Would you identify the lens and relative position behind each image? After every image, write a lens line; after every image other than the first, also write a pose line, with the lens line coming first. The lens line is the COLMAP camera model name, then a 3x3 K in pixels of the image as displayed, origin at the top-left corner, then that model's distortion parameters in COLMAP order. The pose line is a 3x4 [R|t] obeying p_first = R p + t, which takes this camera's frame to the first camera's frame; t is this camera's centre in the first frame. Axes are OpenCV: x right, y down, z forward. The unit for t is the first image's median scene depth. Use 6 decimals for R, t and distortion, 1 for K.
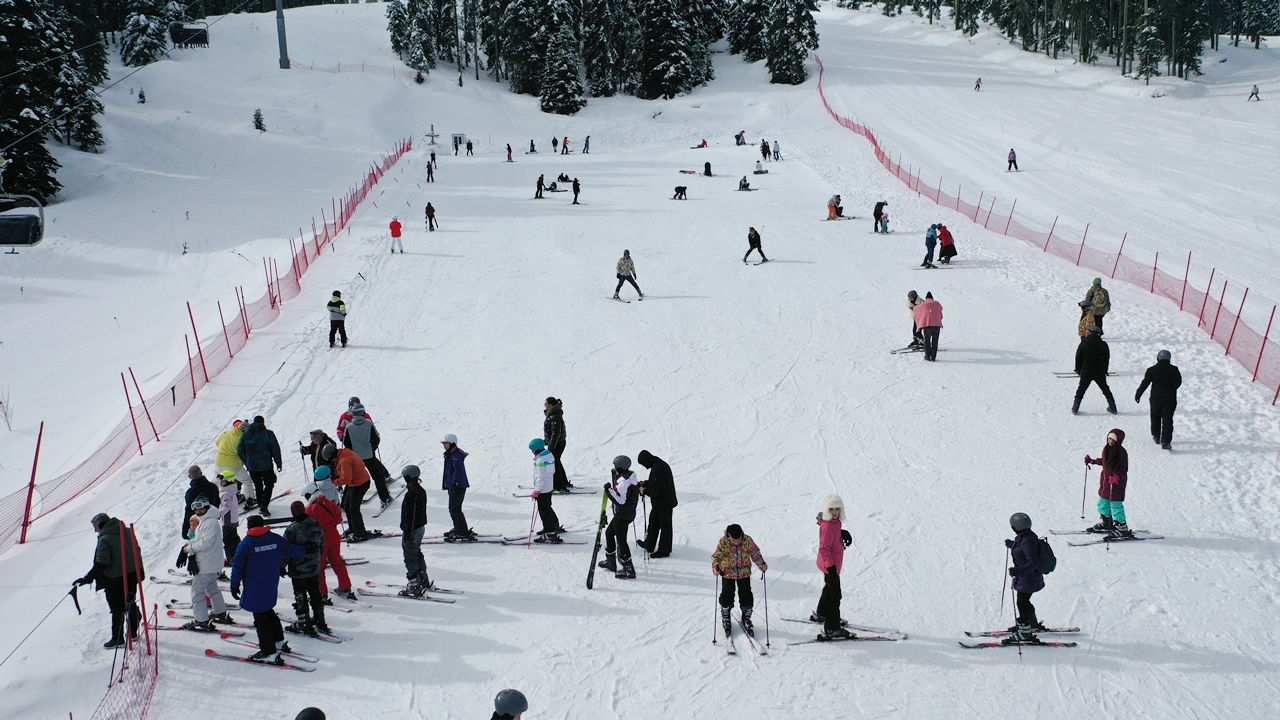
lens RADIAL K [[1037.8, 0, 644.3], [0, 1037.8, 368.1], [0, 0, 1]] dist [0.002670, 0.015000]
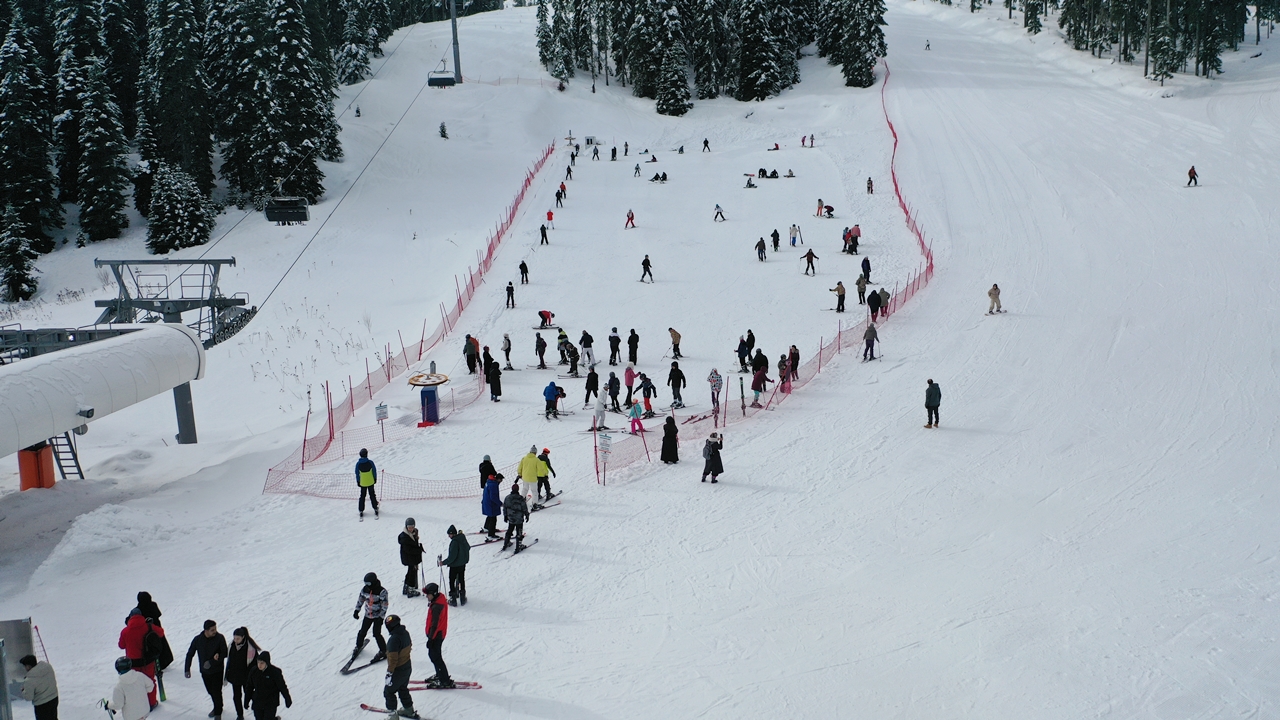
lens RADIAL K [[1037.8, 0, 651.8], [0, 1037.8, 353.7], [0, 0, 1]] dist [0.002670, 0.015000]
pose [[0.991996, 0.015424, -0.125327, 0.054682], [-0.012162, 0.999568, 0.026748, 0.008590], [0.125685, -0.025010, 0.991755, -0.240919]]
